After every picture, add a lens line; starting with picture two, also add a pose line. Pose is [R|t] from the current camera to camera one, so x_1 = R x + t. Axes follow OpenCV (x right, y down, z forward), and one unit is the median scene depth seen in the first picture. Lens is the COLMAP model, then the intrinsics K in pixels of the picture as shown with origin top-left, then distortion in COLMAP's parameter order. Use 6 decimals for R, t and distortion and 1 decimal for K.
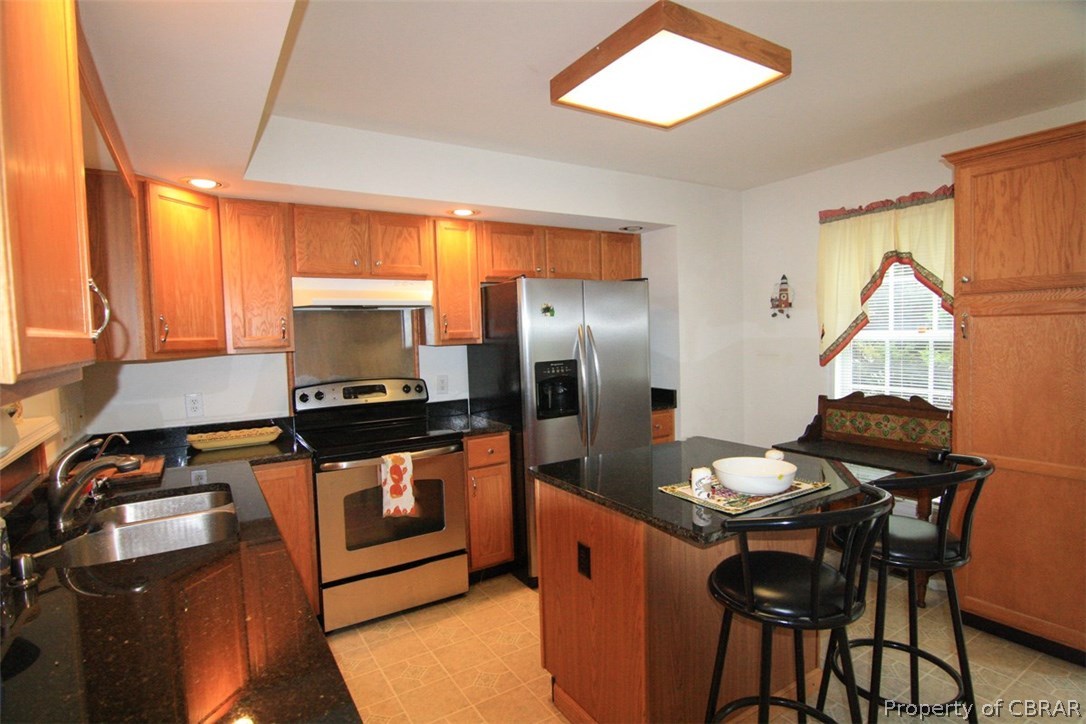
lens RADIAL K [[557.1, 0, 548.1], [0, 557.1, 361.2], [0, 0, 1]] dist [-0.016965, -0.003359]
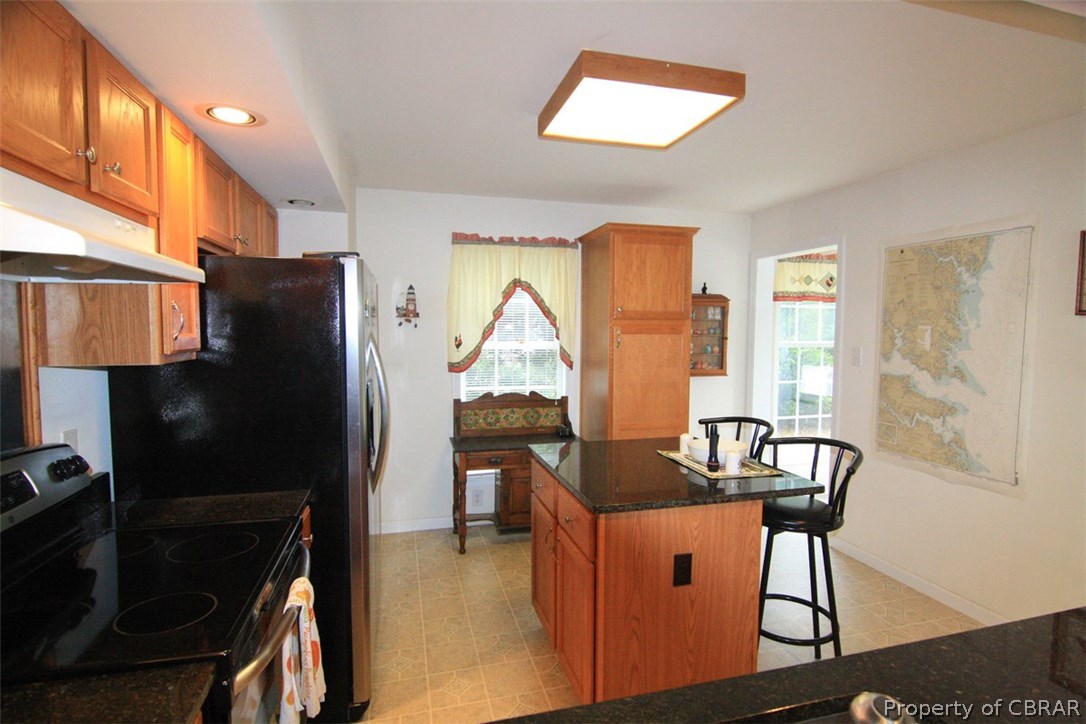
lens RADIAL K [[557.1, 0, 549.4], [0, 557.1, 362.6], [0, 0, 1]] dist [-0.016965, -0.003359]
pose [[0.290826, -0.029692, 0.956315, -0.555941], [0.036483, 0.999136, 0.019927, -0.028558], [-0.956080, 0.029094, 0.291657, 0.537394]]
